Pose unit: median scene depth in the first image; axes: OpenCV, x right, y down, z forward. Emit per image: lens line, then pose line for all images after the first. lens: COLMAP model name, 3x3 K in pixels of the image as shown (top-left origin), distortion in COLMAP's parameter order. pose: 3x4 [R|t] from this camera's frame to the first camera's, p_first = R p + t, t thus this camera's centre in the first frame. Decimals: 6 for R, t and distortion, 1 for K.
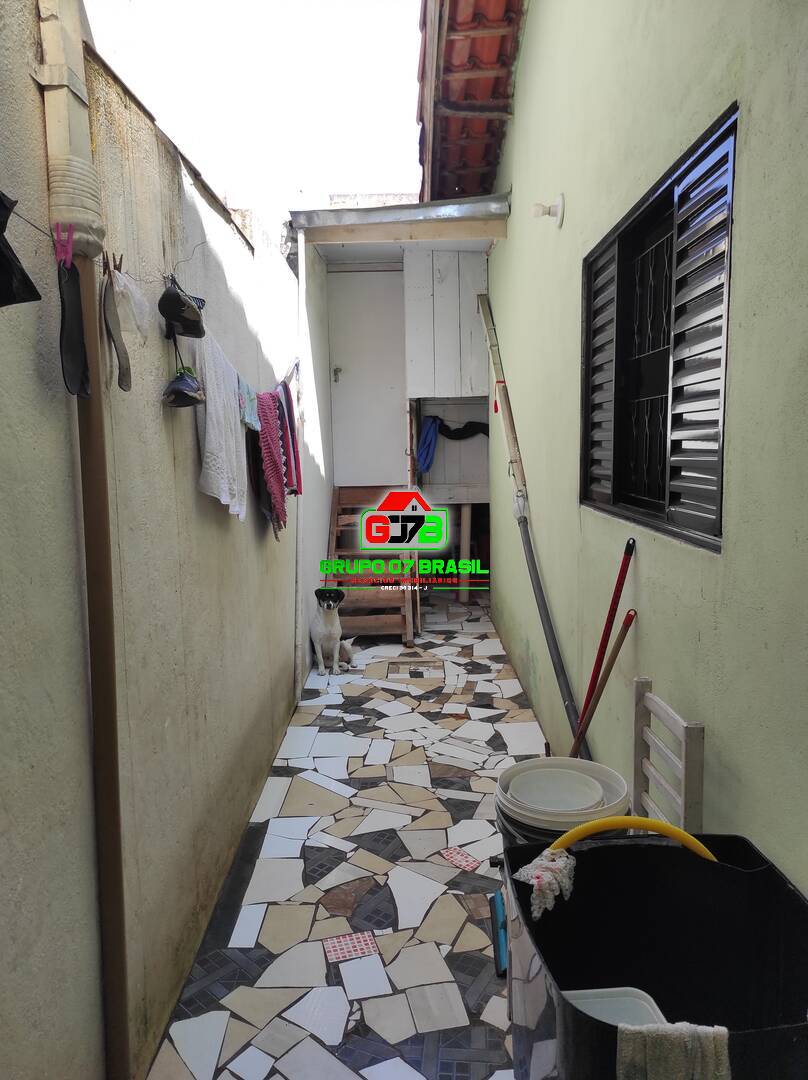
lens RADIAL K [[769.7, 0, 403.9], [0, 769.7, 538.9], [0, 0, 1]] dist [0.001927, -0.000512]
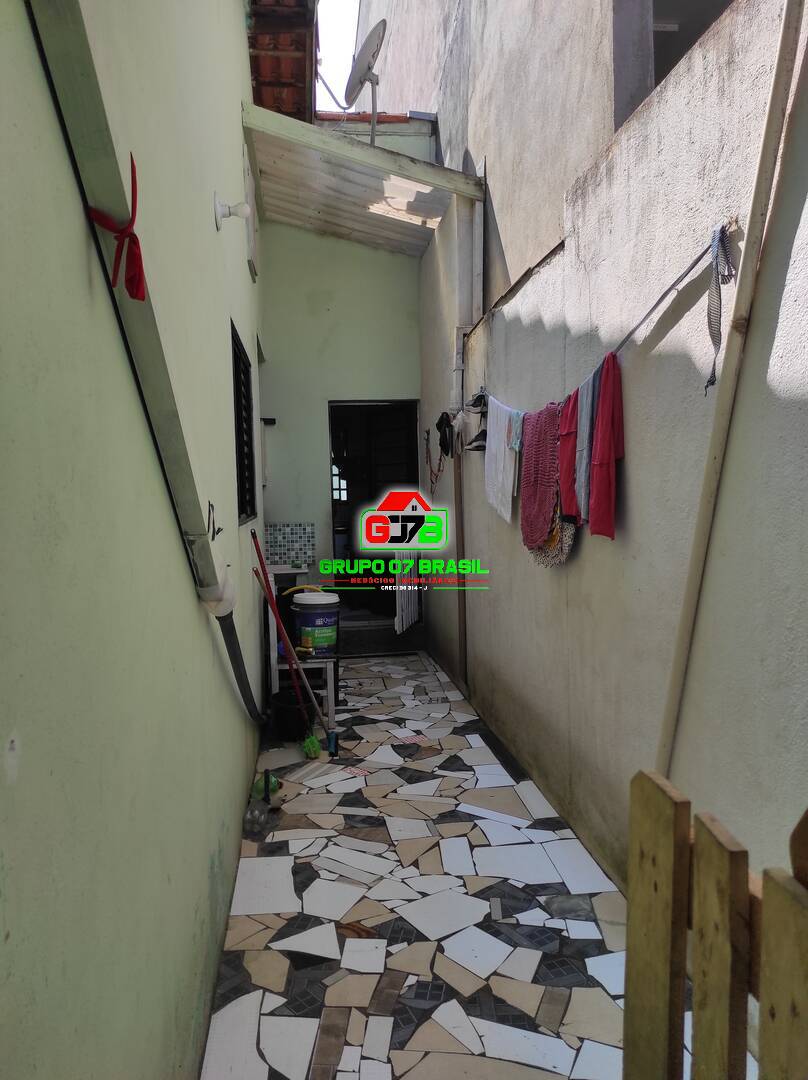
lens RADIAL K [[769.7, 0, 402.2], [0, 769.7, 541.3], [0, 0, 1]] dist [0.001927, -0.000512]
pose [[-0.990783, 0.051095, -0.125450, 0.109141], [0.026322, 0.981099, 0.191706, -0.194849], [0.132874, 0.186637, -0.973402, 1.750371]]
